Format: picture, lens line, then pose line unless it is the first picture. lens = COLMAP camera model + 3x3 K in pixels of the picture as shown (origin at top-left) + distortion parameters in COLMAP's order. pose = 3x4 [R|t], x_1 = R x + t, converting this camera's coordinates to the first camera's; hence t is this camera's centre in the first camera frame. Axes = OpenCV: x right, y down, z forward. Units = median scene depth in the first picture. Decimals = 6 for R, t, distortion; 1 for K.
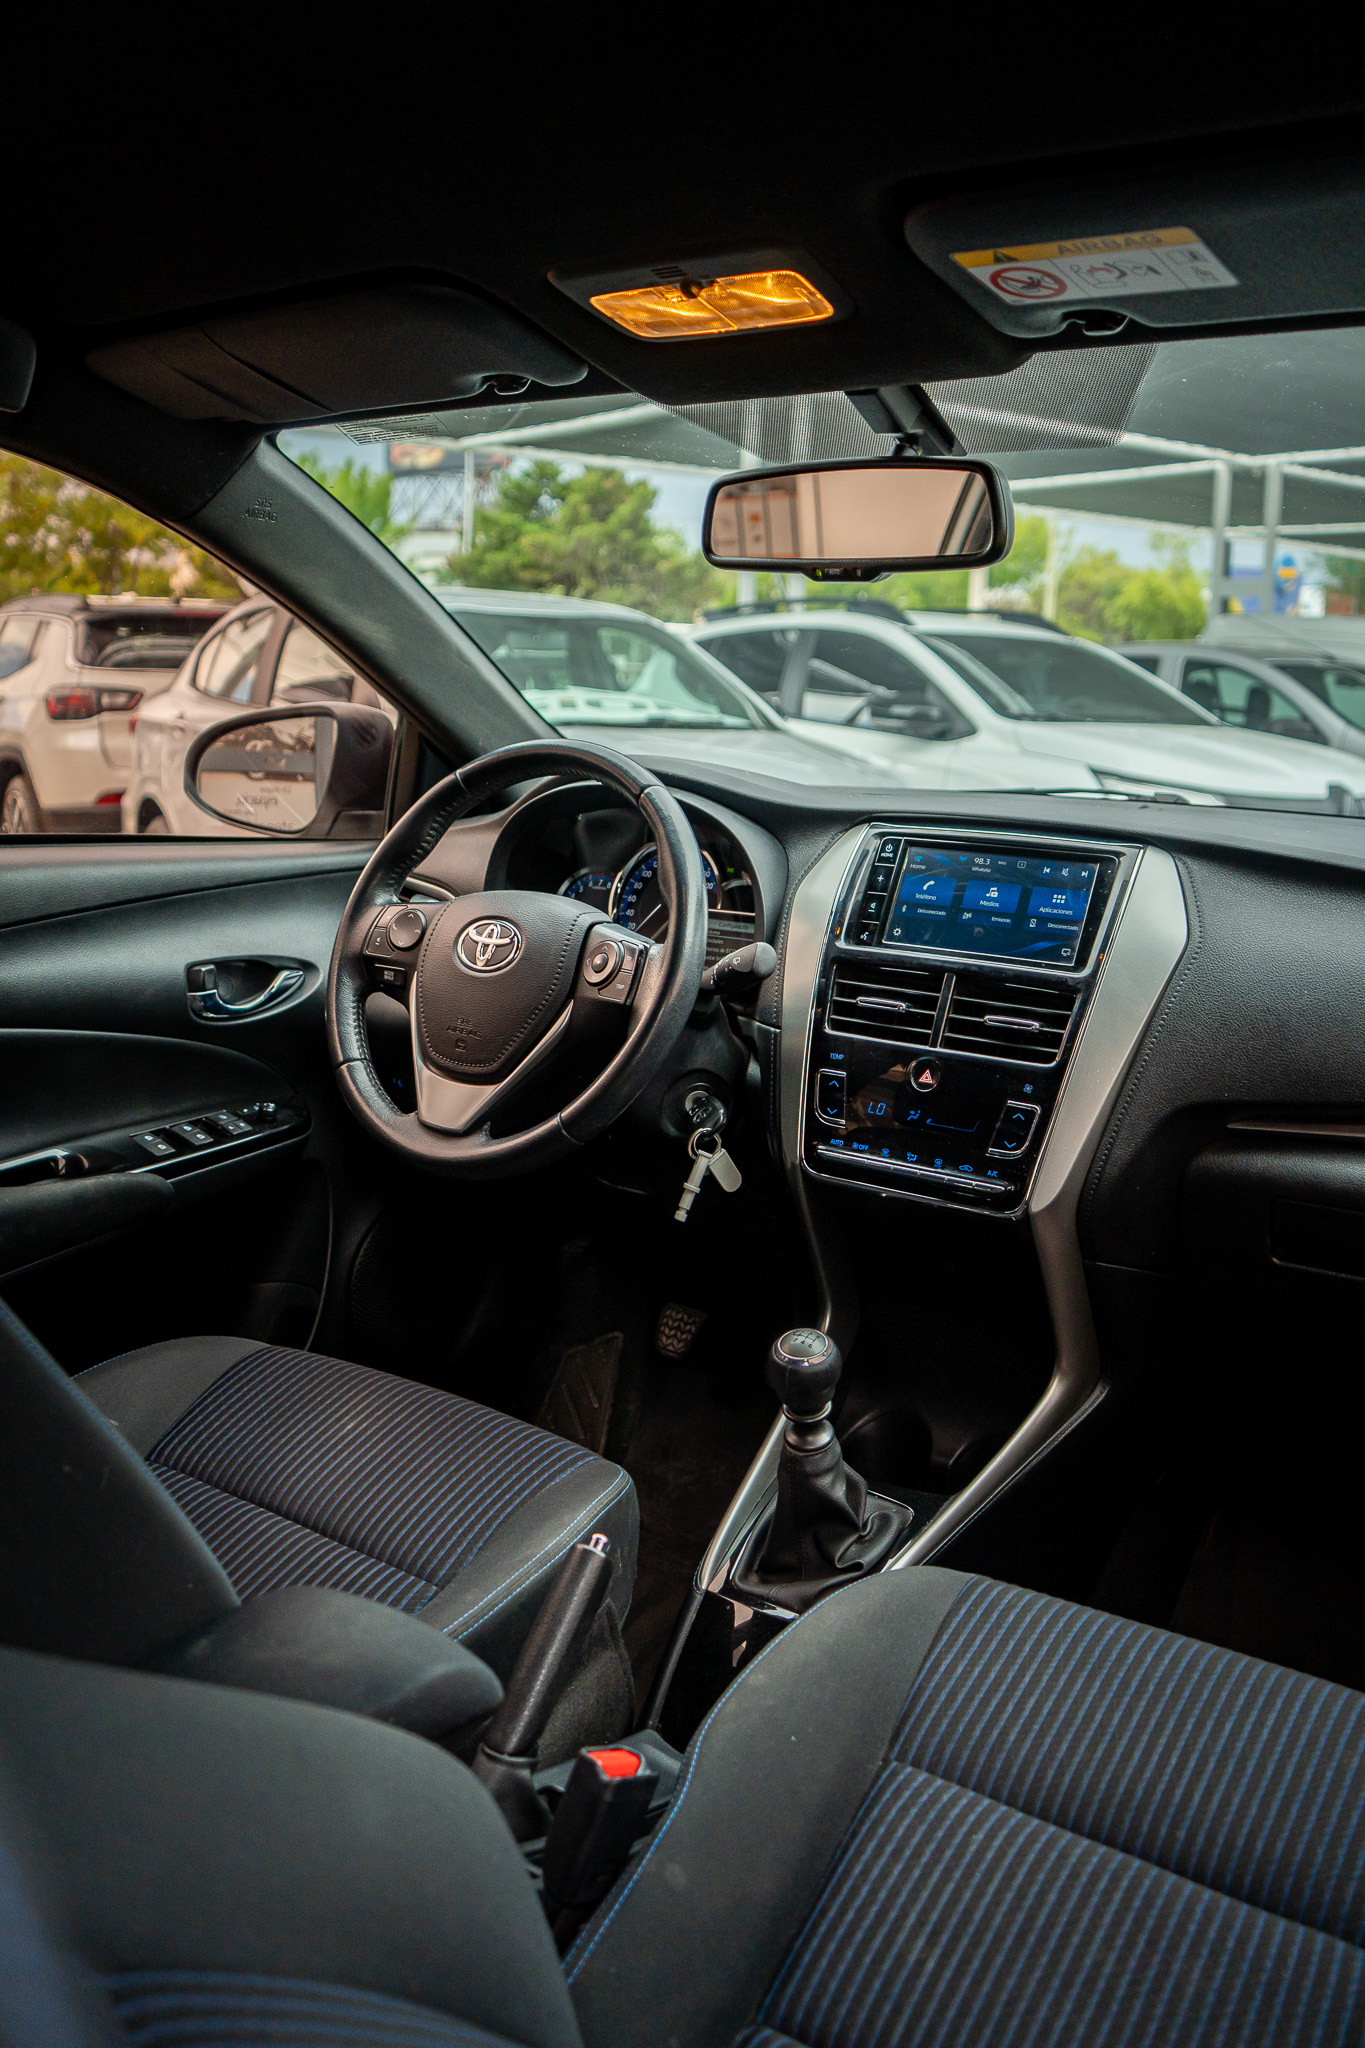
lens RADIAL K [[1651.8, 0, 681.7], [0, 1651.8, 1014.4], [0, 0, 1]] dist [-0.050149, 0.007334]
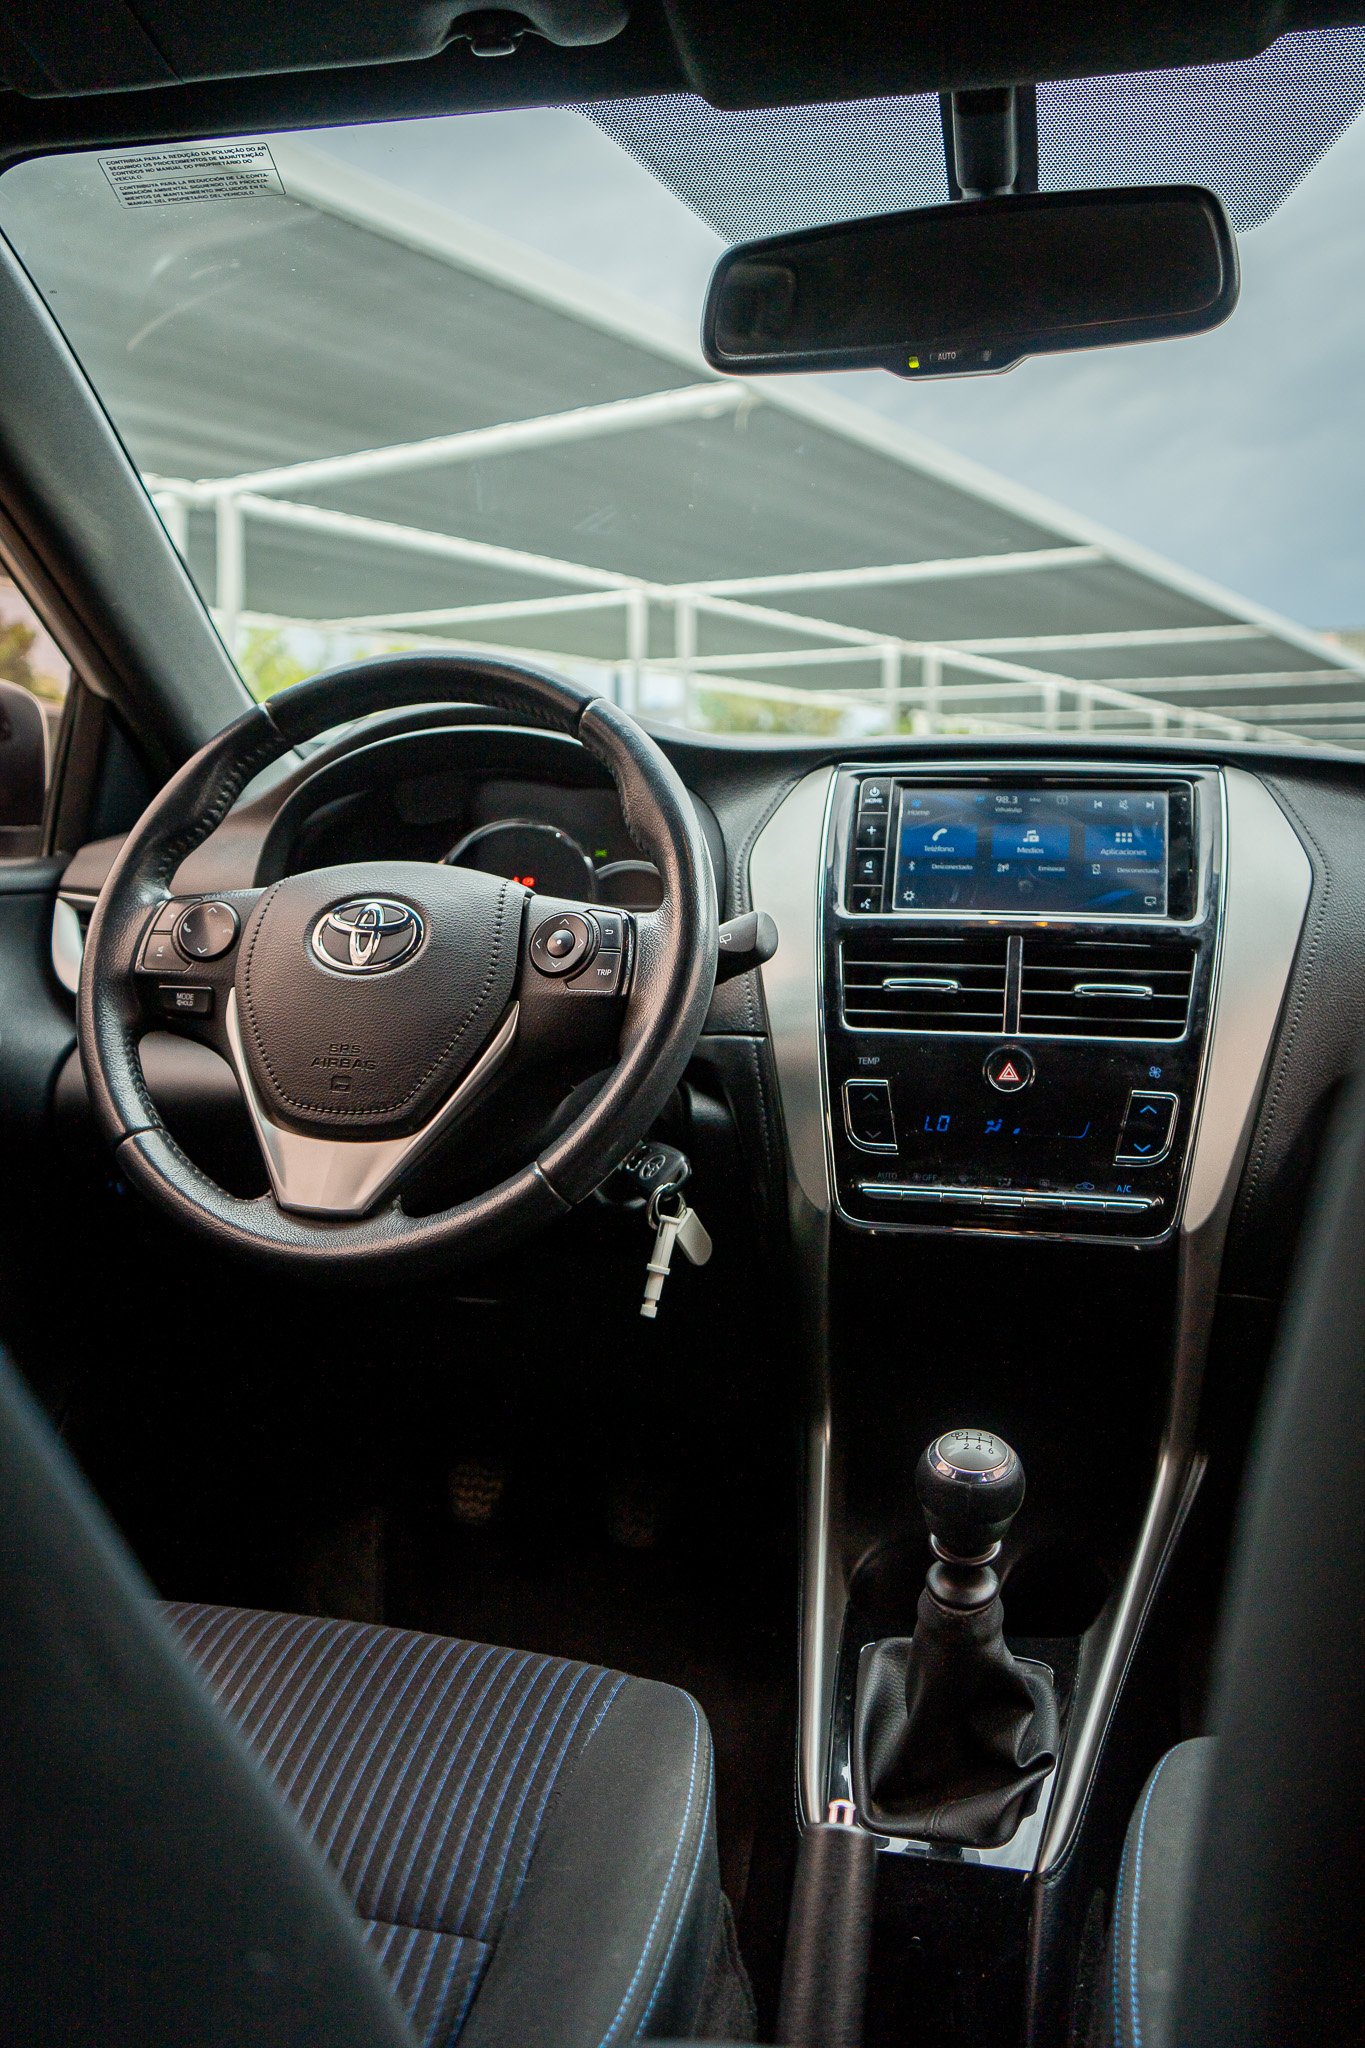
lens RADIAL K [[1651.8, 0, 685.4], [0, 1651.8, 1036.4], [0, 0, 1]] dist [-0.050149, 0.007334]
pose [[0.934552, -0.060217, 0.350695, -0.240378], [0.085914, 0.994603, -0.058168, 0.050575], [-0.345300, 0.084490, 0.934682, 0.340007]]
